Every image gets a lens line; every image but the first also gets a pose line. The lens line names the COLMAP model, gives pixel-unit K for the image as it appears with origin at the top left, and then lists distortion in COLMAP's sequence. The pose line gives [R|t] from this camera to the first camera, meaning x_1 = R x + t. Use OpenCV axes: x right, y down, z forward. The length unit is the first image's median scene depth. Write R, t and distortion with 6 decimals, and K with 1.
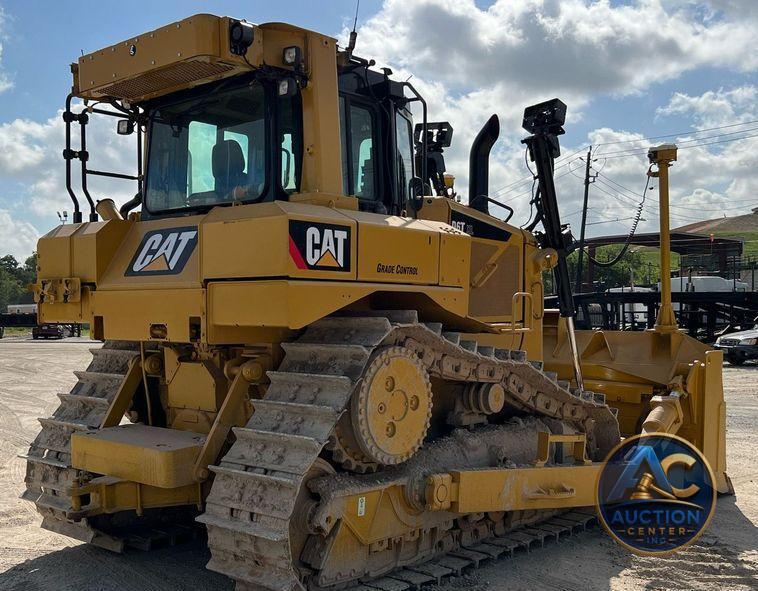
lens RADIAL K [[904.9, 0, 378.7], [0, 904.9, 308.5], [0, 0, 1]] dist [0.006666, 0.005469]
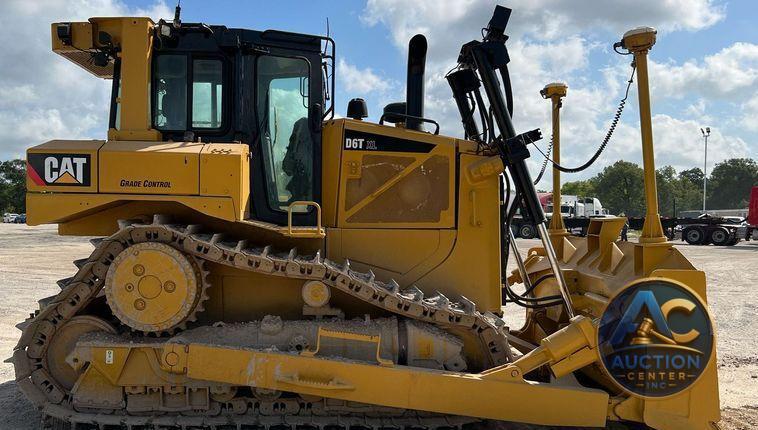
lens RADIAL K [[771.7, 0, 379.0], [0, 771.7, 215.0], [0, 0, 1]] dist [0.013866, -0.000148]
pose [[0.691354, 0.015489, -0.722350, 1.138942], [-0.013157, 0.999874, 0.008848, -0.013151], [0.722397, 0.003387, 0.691471, 0.493472]]
